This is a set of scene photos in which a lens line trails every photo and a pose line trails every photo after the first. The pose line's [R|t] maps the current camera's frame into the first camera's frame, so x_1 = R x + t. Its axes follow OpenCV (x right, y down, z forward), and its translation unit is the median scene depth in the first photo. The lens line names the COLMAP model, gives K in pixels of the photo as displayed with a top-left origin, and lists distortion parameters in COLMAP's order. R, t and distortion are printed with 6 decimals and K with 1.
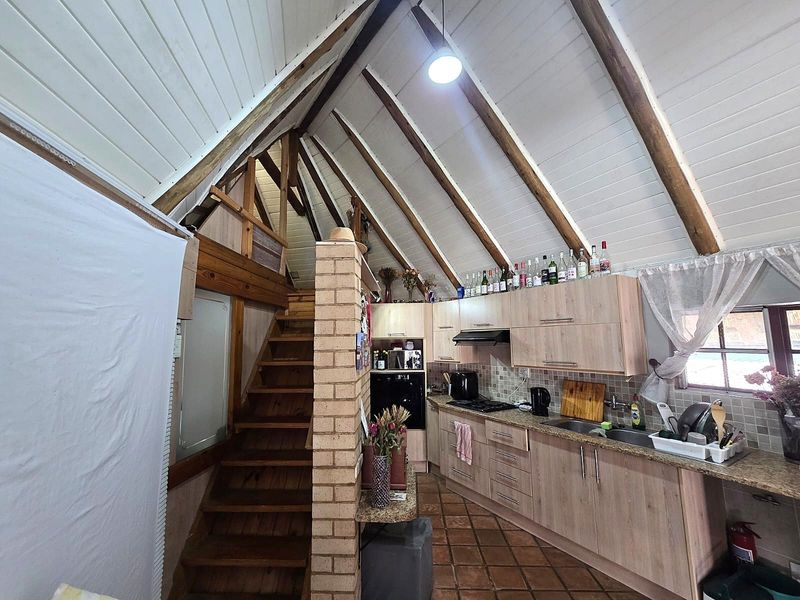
lens RADIAL K [[324.3, 0, 402.5], [0, 324.3, 301.1], [0, 0, 1]] dist [-0.013731, 0.002007]
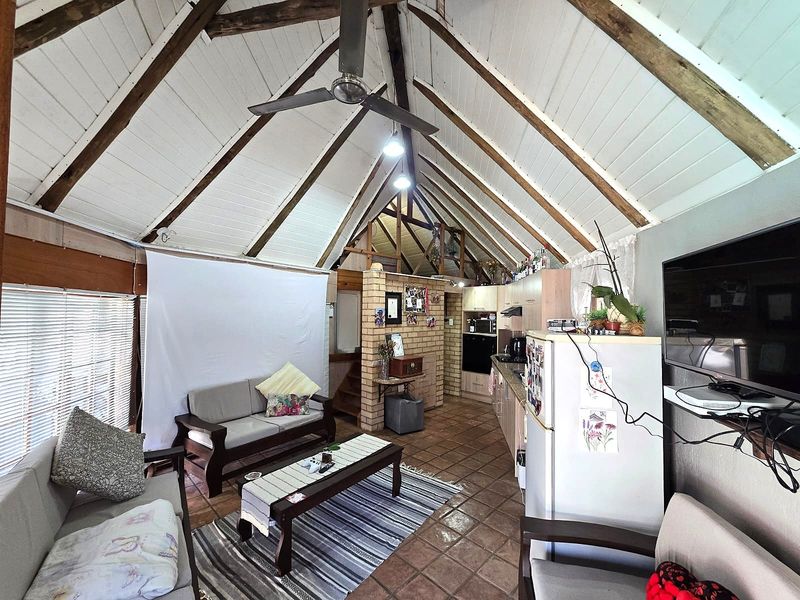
lens RADIAL K [[324.3, 0, 398.3], [0, 324.3, 298.3], [0, 0, 1]] dist [-0.013731, 0.002007]
pose [[0.726334, 0.001777, -0.687339, 1.069346], [0.059282, 0.996108, 0.065221, -0.083158], [0.684780, -0.088119, 0.723402, -0.408226]]
